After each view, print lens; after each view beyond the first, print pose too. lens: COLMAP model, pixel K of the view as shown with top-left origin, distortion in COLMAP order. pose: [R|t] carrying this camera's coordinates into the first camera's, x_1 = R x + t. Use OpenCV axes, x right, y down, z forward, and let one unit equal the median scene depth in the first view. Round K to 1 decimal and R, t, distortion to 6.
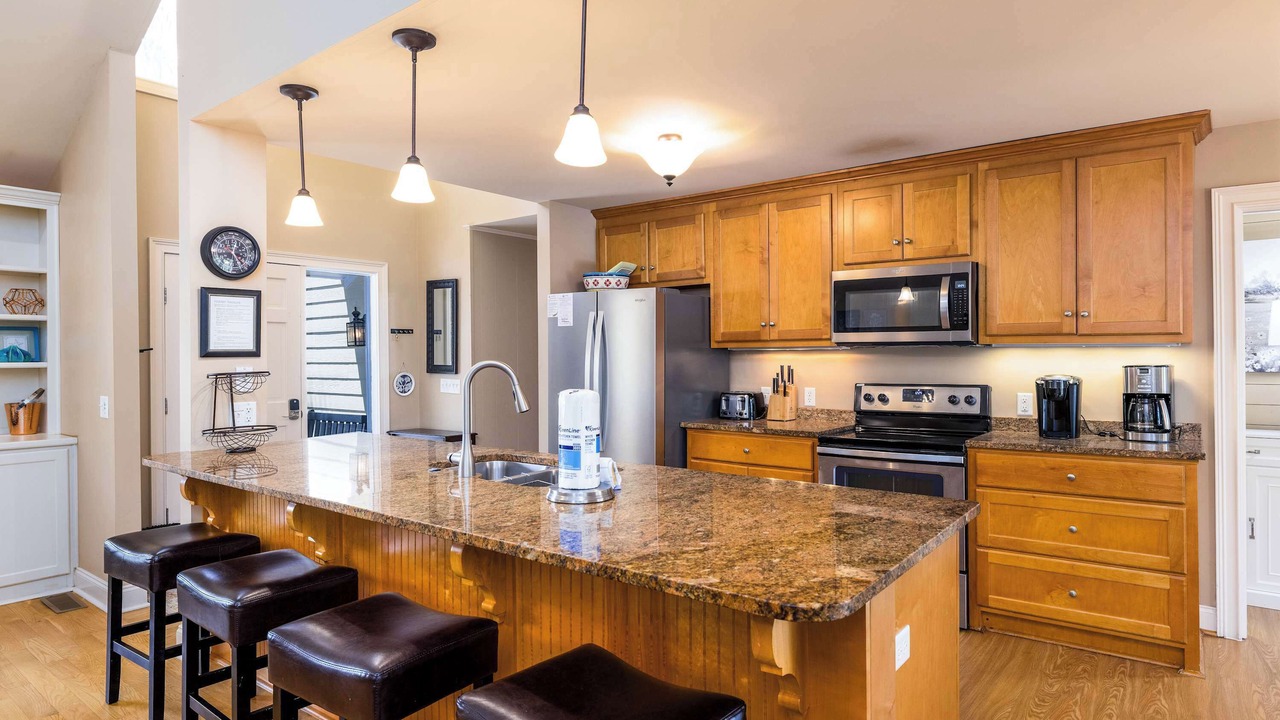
lens RADIAL K [[729.0, 0, 634.7], [0, 729.0, 355.8], [0, 0, 1]] dist [-0.003415, 0.000094]
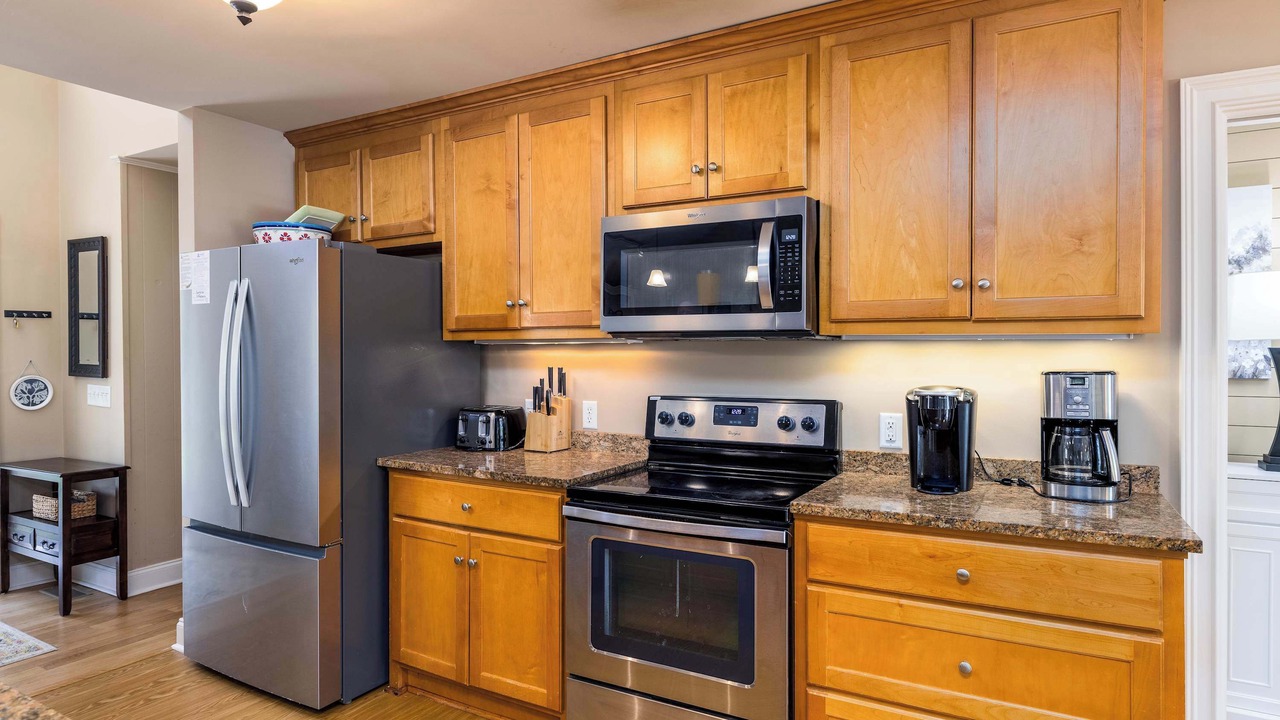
lens RADIAL K [[729.0, 0, 641.6], [0, 729.0, 357.1], [0, 0, 1]] dist [-0.003415, 0.000094]
pose [[0.989590, 0.003135, 0.143880, 0.230326], [-0.004071, 0.999972, 0.006211, -0.000913], [-0.143856, -0.006732, 0.989576, 0.405517]]
